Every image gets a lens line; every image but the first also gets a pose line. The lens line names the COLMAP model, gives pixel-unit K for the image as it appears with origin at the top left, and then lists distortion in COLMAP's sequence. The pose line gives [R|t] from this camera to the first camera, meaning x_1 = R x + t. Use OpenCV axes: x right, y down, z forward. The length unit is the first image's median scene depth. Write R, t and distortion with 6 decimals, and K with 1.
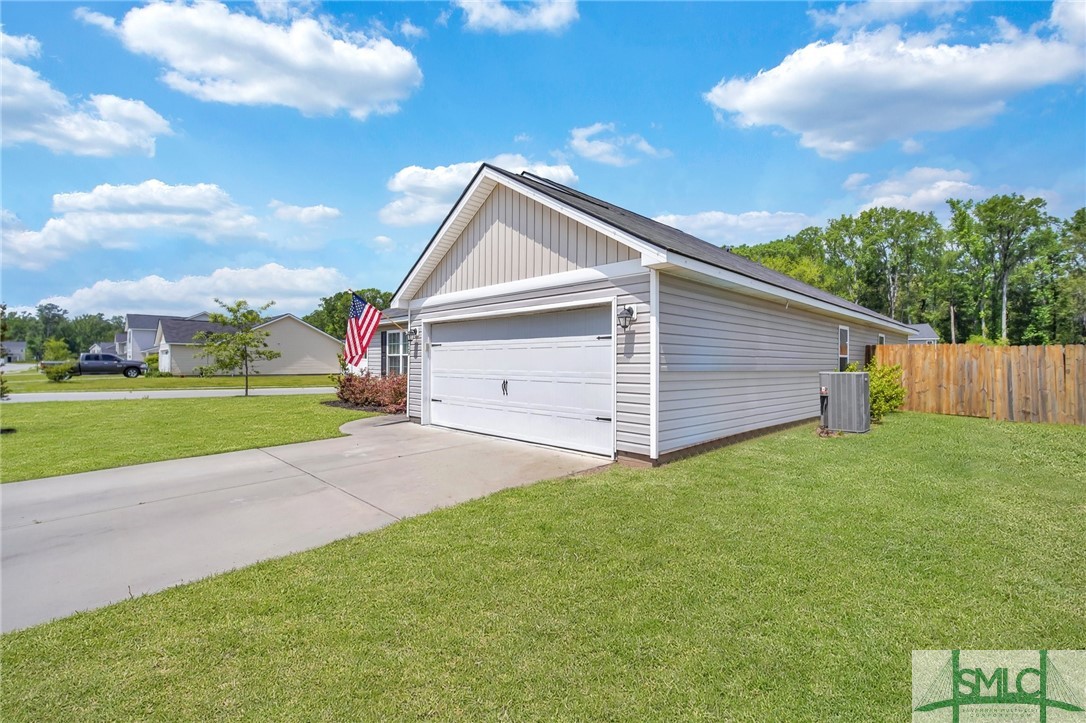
lens RADIAL K [[485.7, 0, 542.2], [0, 485.7, 355.5], [0, 0, 1]] dist [-0.003271, 0.000357]
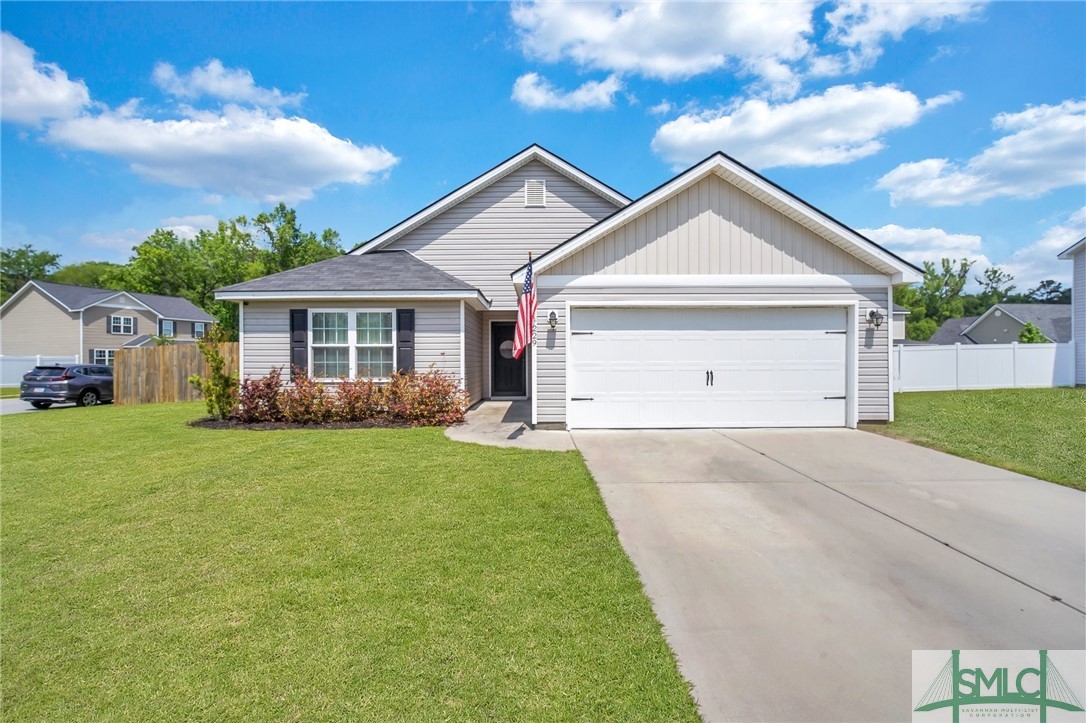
lens RADIAL K [[485.7, 0, 542.2], [0, 485.7, 355.5], [0, 0, 1]] dist [-0.003271, 0.000357]
pose [[0.676563, 0.004072, 0.736373, -0.933860], [-0.003587, 0.999991, -0.002234, 0.019872], [-0.736376, -0.001130, 0.676572, 0.509654]]
